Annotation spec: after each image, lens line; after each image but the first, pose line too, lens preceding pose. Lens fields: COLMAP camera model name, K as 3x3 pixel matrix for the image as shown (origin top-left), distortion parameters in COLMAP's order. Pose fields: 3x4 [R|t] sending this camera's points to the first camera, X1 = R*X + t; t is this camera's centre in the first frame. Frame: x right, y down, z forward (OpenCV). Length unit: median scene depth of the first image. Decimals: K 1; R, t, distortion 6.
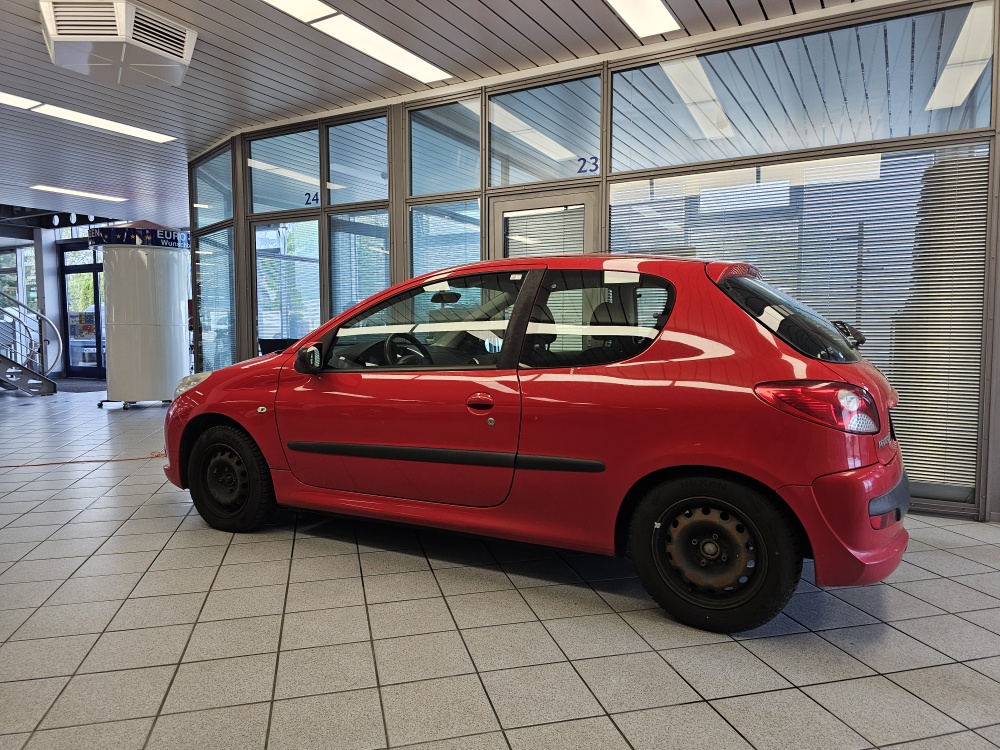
lens RADIAL K [[665.6, 0, 498.2], [0, 665.6, 367.9], [0, 0, 1]] dist [0.074279, -0.082505]
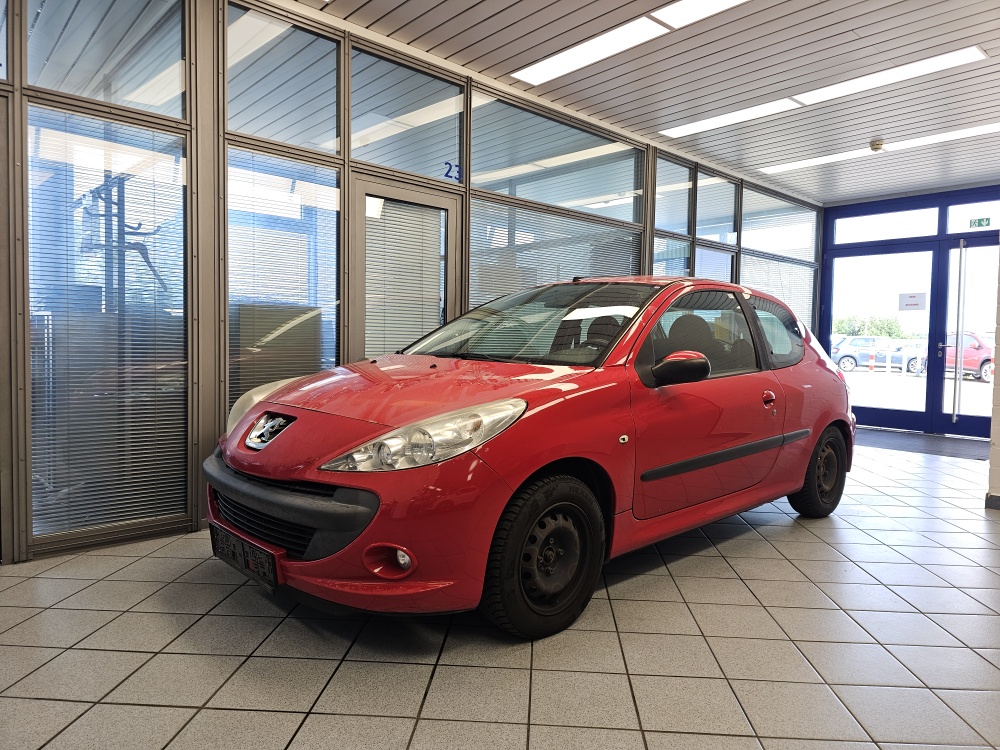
lens RADIAL K [[671.0, 0, 517.2], [0, 671.0, 363.2], [0, 0, 1]] dist [0.043291, -0.002717]
pose [[0.301479, -0.026518, 0.953104, -0.927645], [0.045702, 0.998866, 0.013335, -0.033131], [-0.952377, 0.039539, 0.302349, 0.725117]]
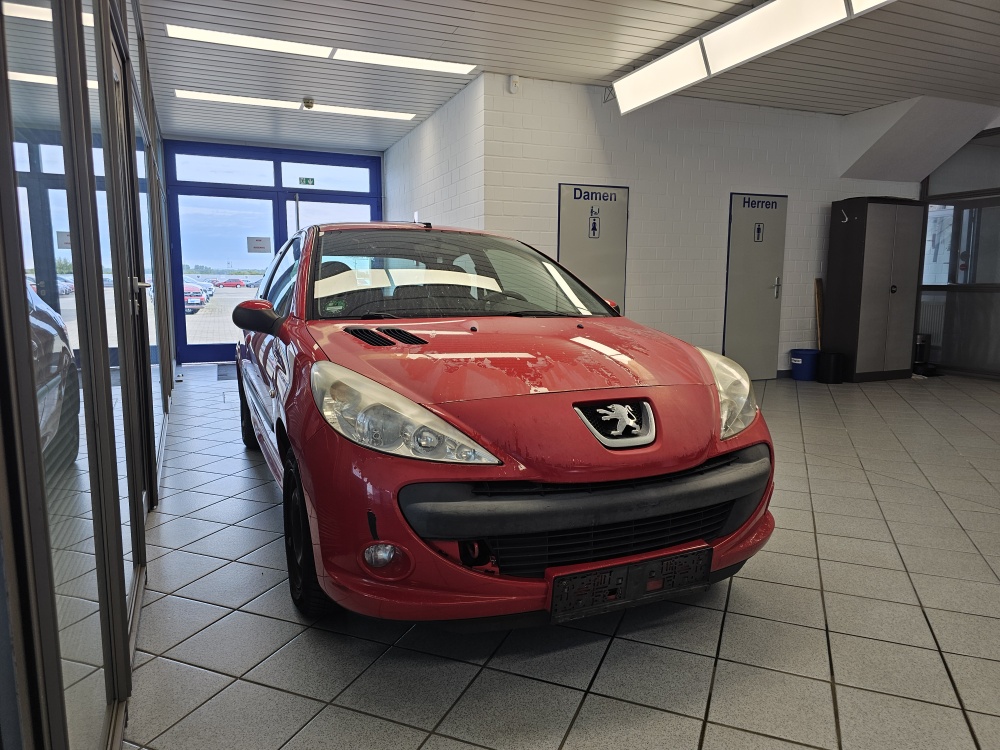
lens RADIAL K [[665.6, 0, 498.2], [0, 665.6, 367.9], [0, 0, 1]] dist [0.074279, -0.082505]
pose [[-0.799110, -0.077257, 0.596200, -0.645368], [0.039176, 0.982909, 0.179877, -0.099482], [-0.599907, 0.167099, -0.782426, 1.498821]]
